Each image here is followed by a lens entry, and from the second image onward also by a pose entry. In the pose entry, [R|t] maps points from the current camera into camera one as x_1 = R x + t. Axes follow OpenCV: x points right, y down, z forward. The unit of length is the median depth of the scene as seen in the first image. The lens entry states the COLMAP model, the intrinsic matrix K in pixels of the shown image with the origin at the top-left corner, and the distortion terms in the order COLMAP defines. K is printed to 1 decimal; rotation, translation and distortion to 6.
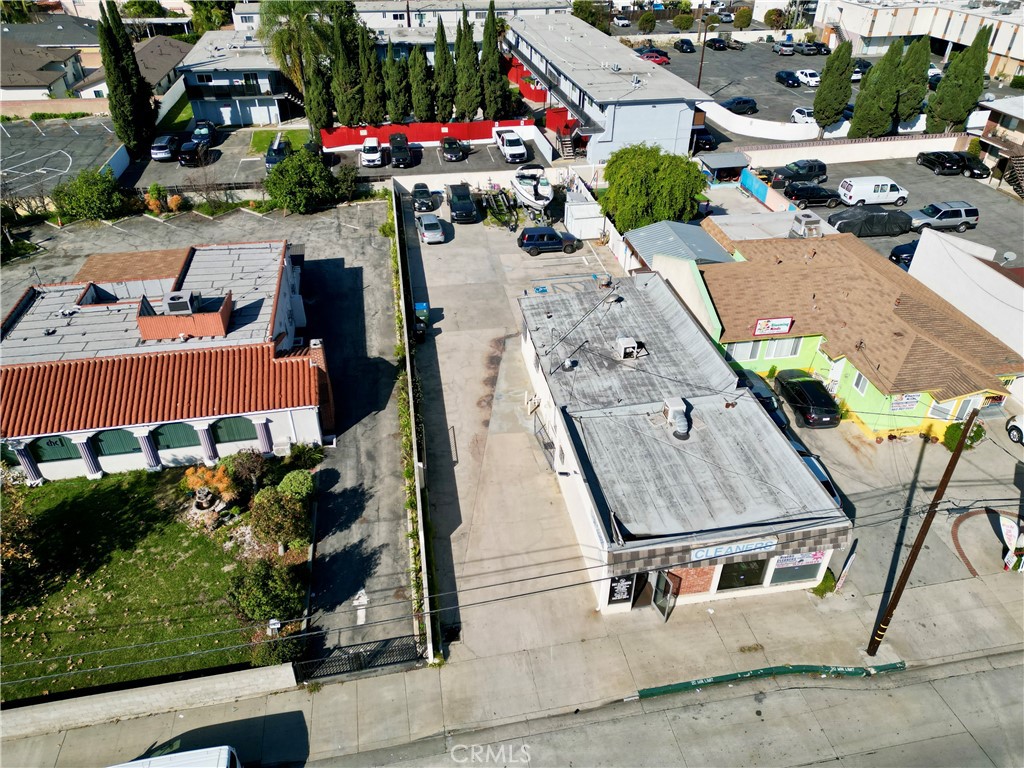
lens RADIAL K [[714.2, 0, 512.0], [0, 714.2, 382.3], [0, 0, 1]] dist [0.088303, -0.090938]
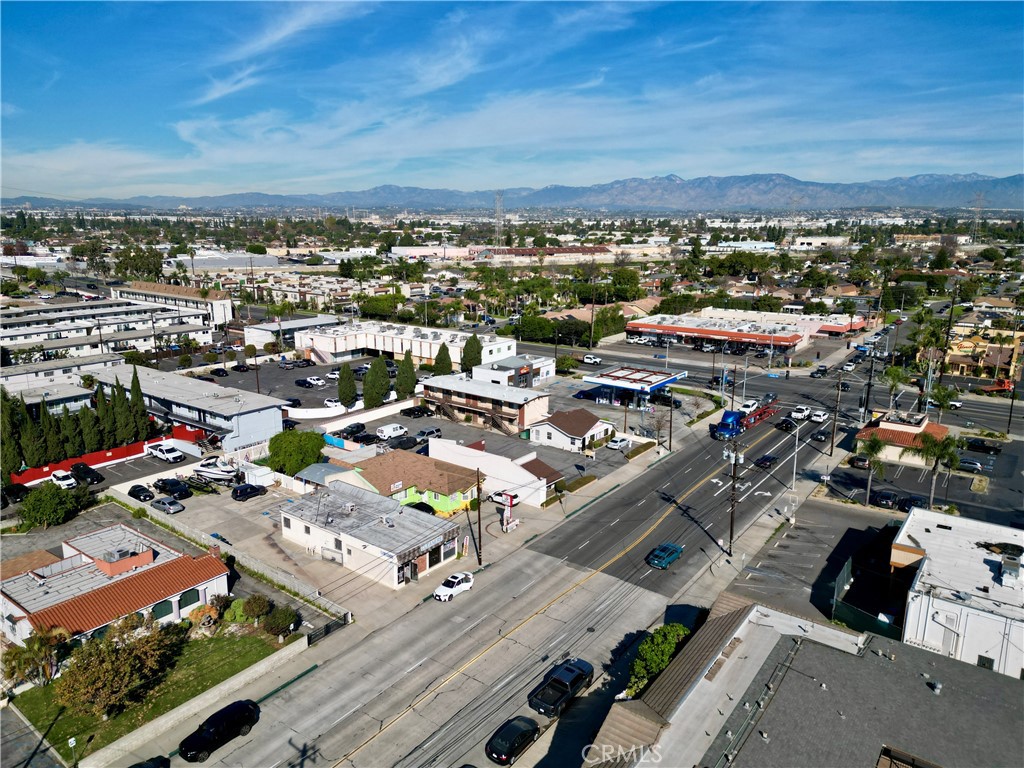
lens RADIAL K [[714.2, 0, 512.0], [0, 714.2, 382.3], [0, 0, 1]] dist [0.088303, -0.090938]
pose [[0.735828, -0.152472, 0.659779, -0.577403], [0.384573, 0.896045, -0.221828, 0.191433], [-0.557369, 0.416961, 0.717972, -0.695250]]
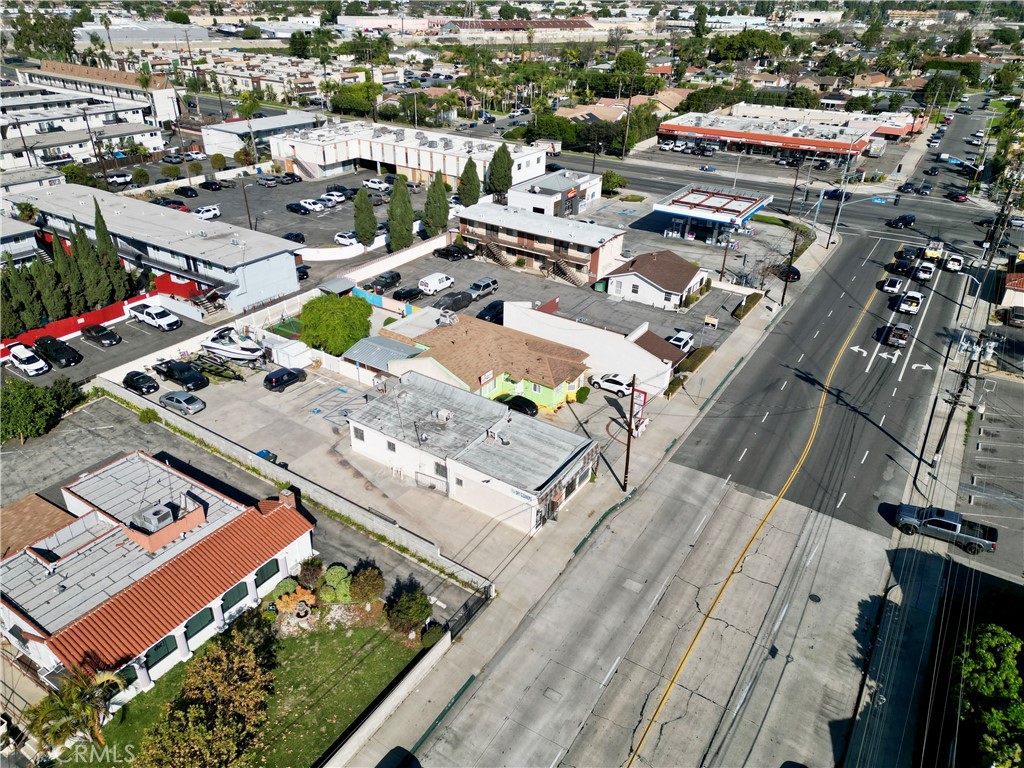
lens RADIAL K [[713.6, 0, 511.5], [0, 713.6, 379.5], [0, 0, 1]] dist [0.090065, -0.089245]
pose [[0.688625, -0.339171, 0.640905, -0.505227], [0.397935, 0.915641, 0.056999, -0.101602], [-0.606171, 0.215788, 0.765501, -0.271534]]
